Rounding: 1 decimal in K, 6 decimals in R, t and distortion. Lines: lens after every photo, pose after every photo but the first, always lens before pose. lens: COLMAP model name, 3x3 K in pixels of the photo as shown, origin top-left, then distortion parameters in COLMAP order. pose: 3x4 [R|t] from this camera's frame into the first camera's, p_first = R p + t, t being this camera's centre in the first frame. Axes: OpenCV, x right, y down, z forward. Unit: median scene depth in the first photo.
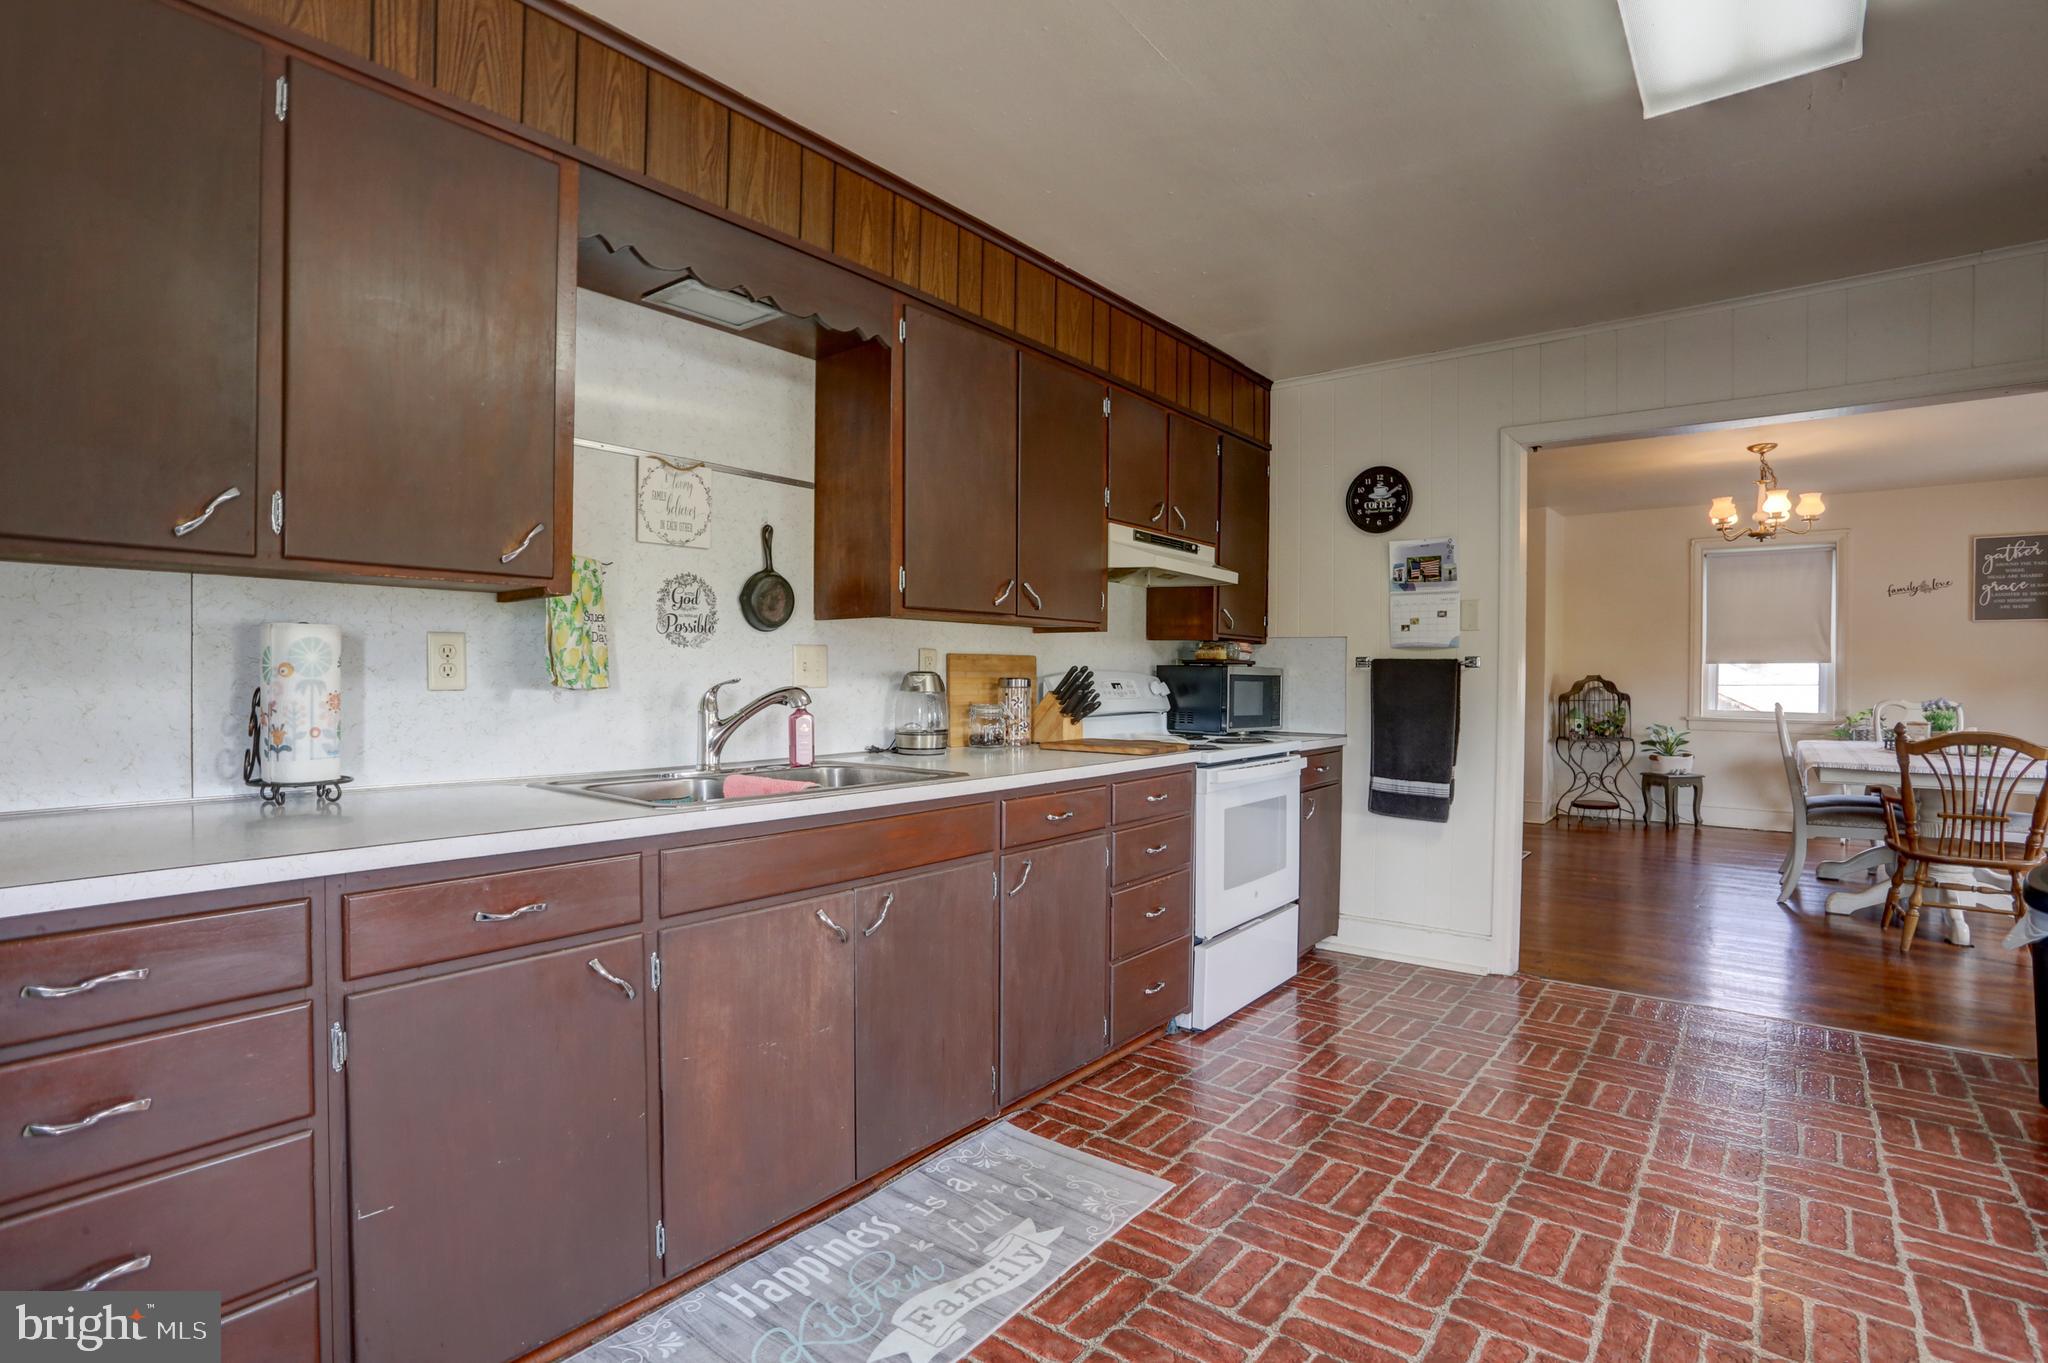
lens RADIAL K [[989.9, 0, 1024.9], [0, 989.9, 687.0], [0, 0, 1]] dist [-0.069372, 0.026339]
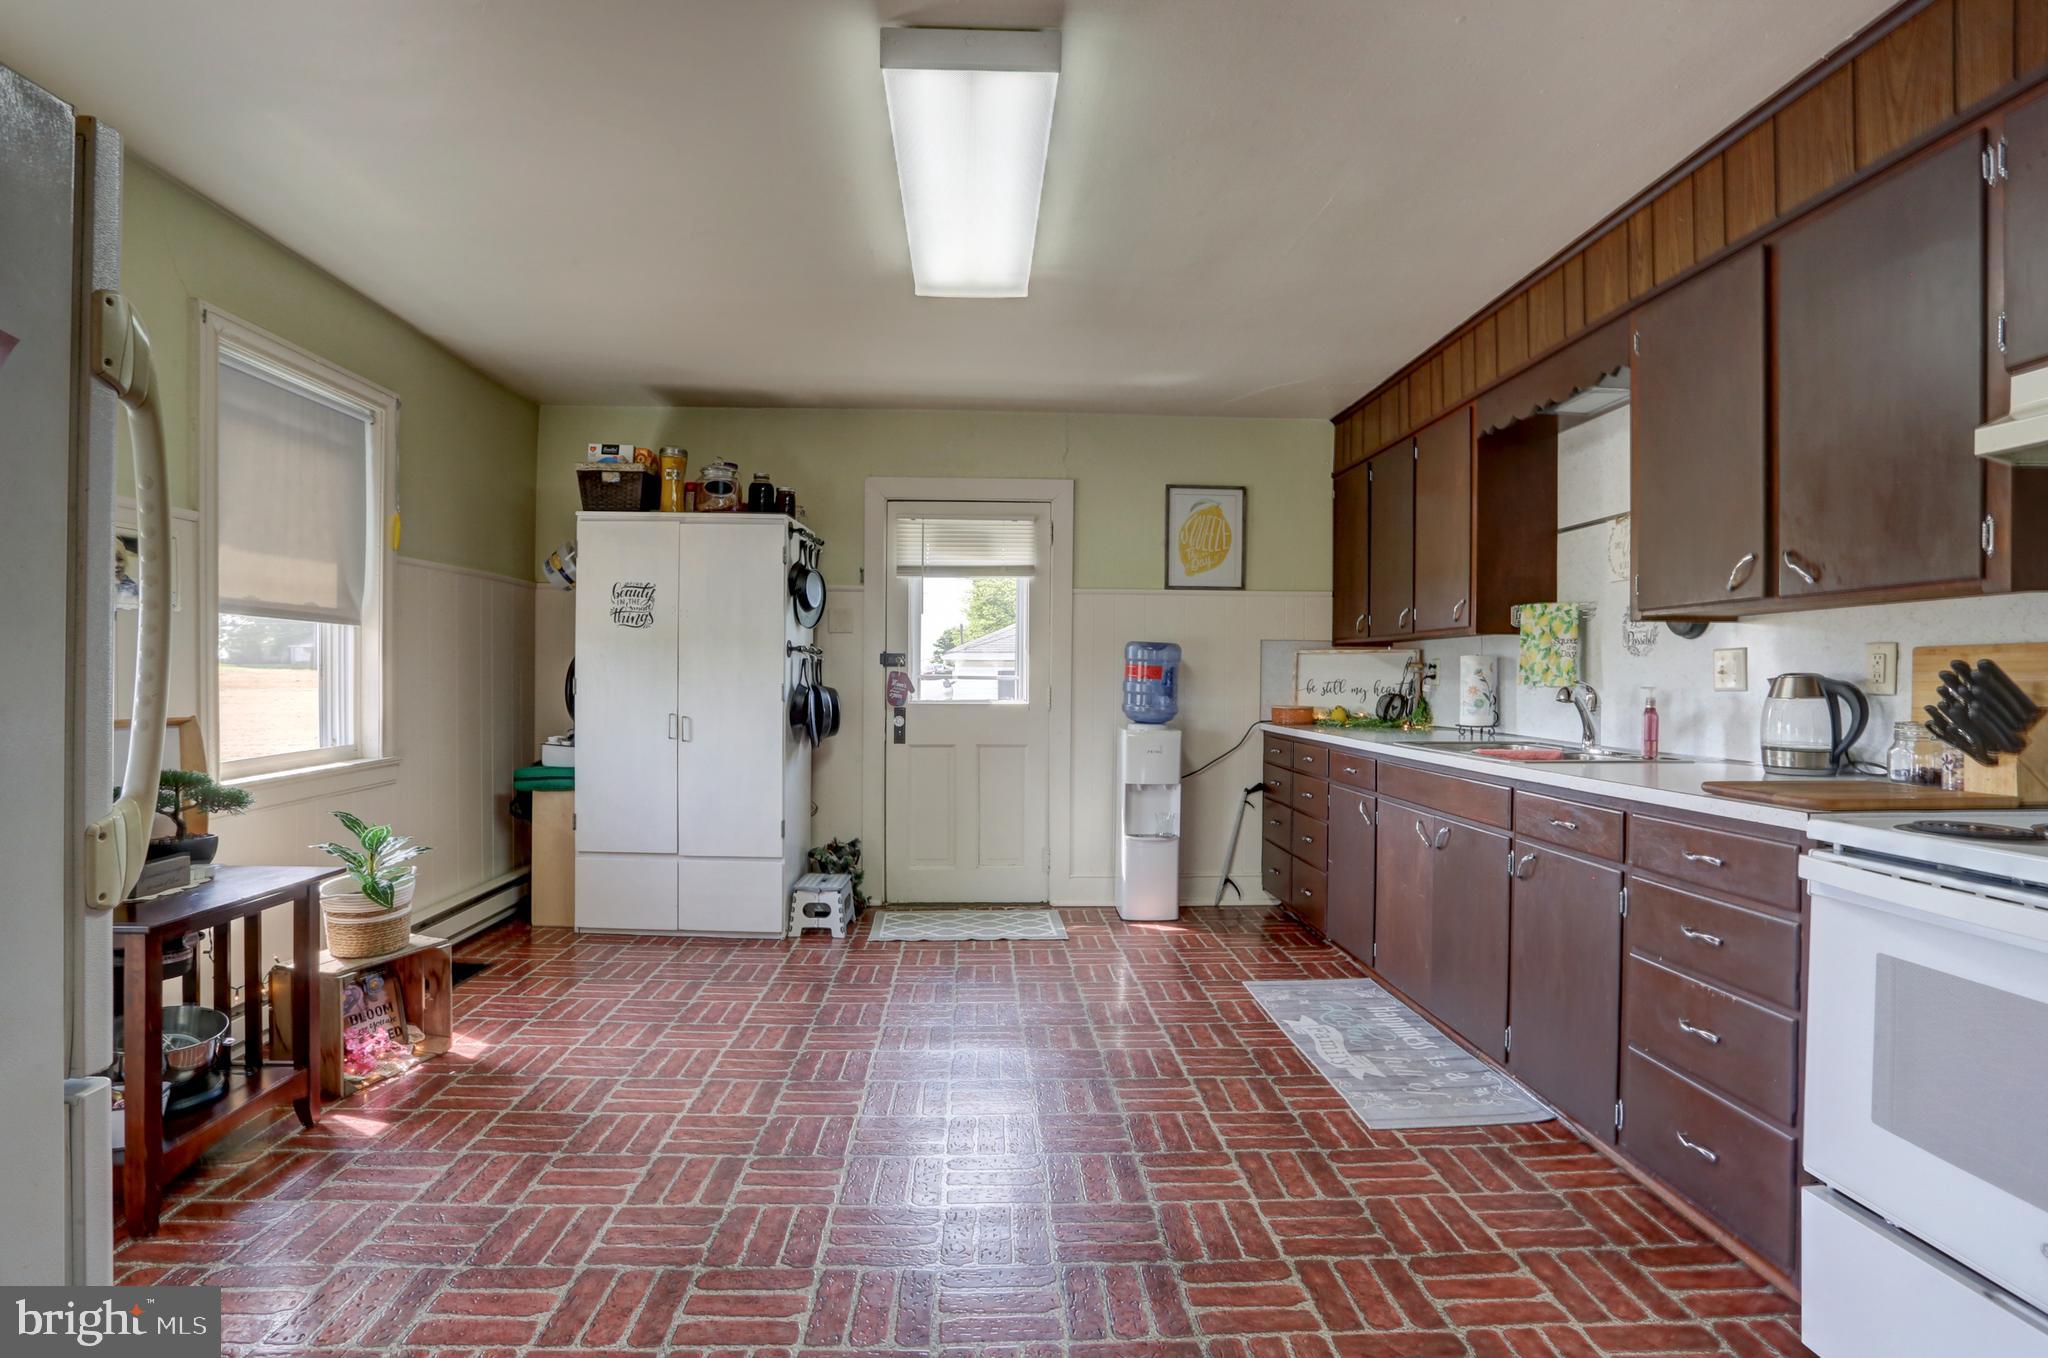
lens RADIAL K [[989.9, 0, 1024.6], [0, 989.9, 678.2], [0, 0, 1]] dist [-0.069372, 0.026339]
pose [[-0.750167, -0.008298, -0.661197, 0.838324], [-0.018074, 0.999805, 0.007959, -0.006438], [0.661002, 0.017921, -0.750170, 1.096208]]
